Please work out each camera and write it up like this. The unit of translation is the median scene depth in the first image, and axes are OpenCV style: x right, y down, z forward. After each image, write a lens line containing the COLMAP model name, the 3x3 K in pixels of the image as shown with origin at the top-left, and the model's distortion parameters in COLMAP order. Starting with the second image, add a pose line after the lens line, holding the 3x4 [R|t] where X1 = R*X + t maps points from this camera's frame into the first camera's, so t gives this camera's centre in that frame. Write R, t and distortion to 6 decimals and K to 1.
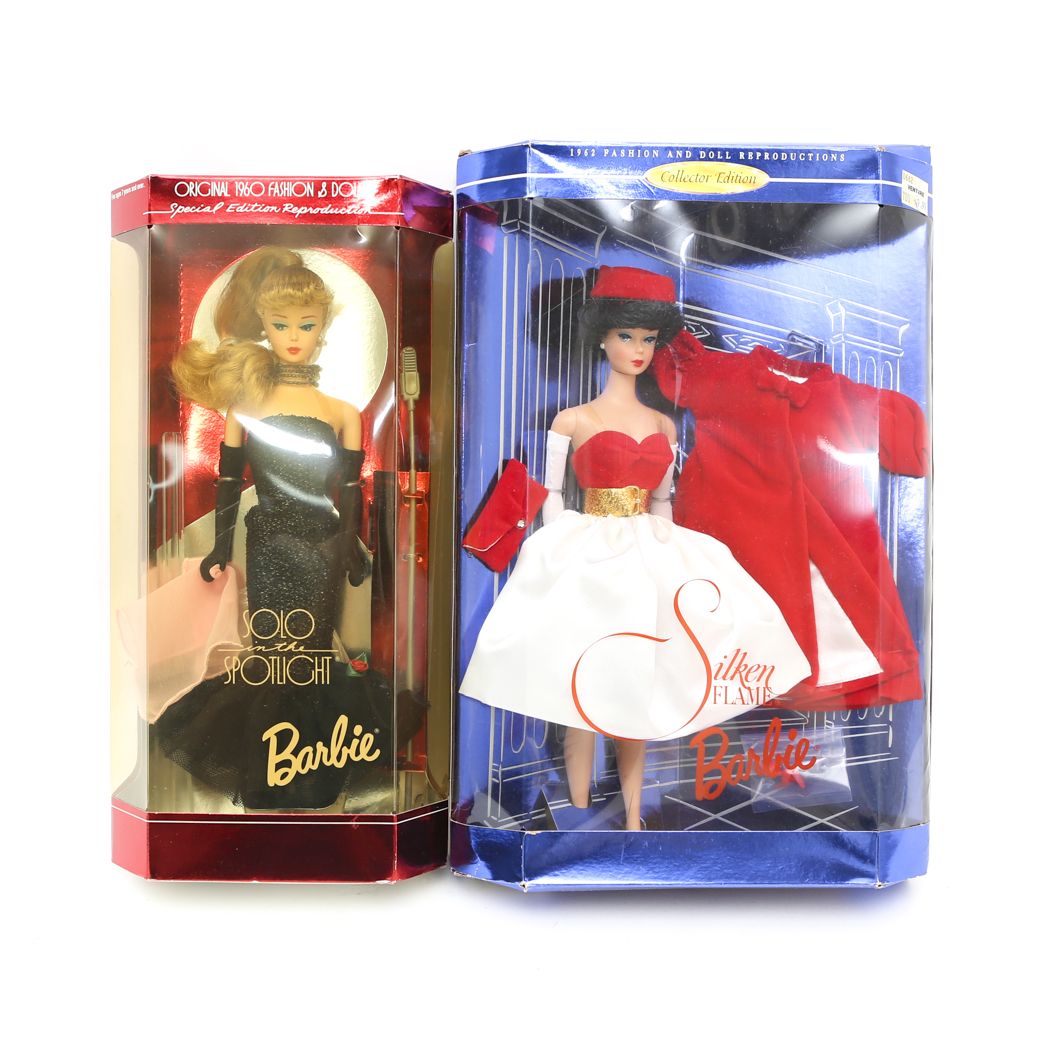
lens RADIAL K [[1539.7, 0, 524.3], [0, 1539.7, 524.9], [0, 0, 1]] dist [-0.099931, 0.026866]
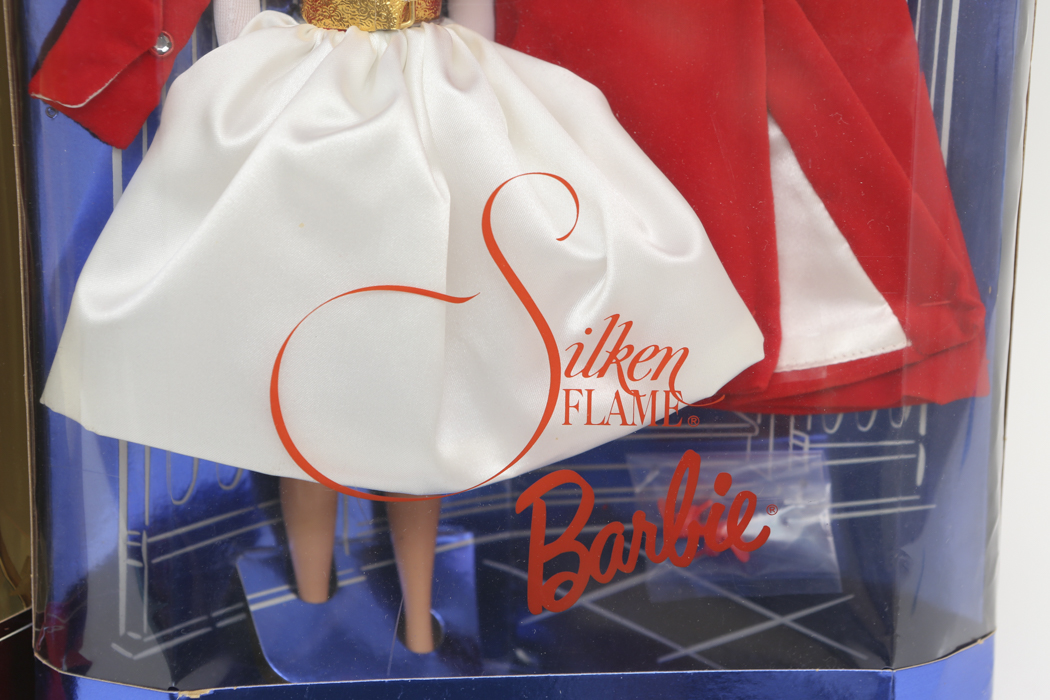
lens RADIAL K [[1961.2, 0, 547.8], [0, 1961.2, 350.3], [0, 0, 1]] dist [0.275501, -0.114210]
pose [[0.998365, -0.012362, 0.055809, 0.078438], [-0.000686, 0.973676, 0.227937, -0.047731], [-0.057158, -0.227603, 0.972075, 0.369706]]
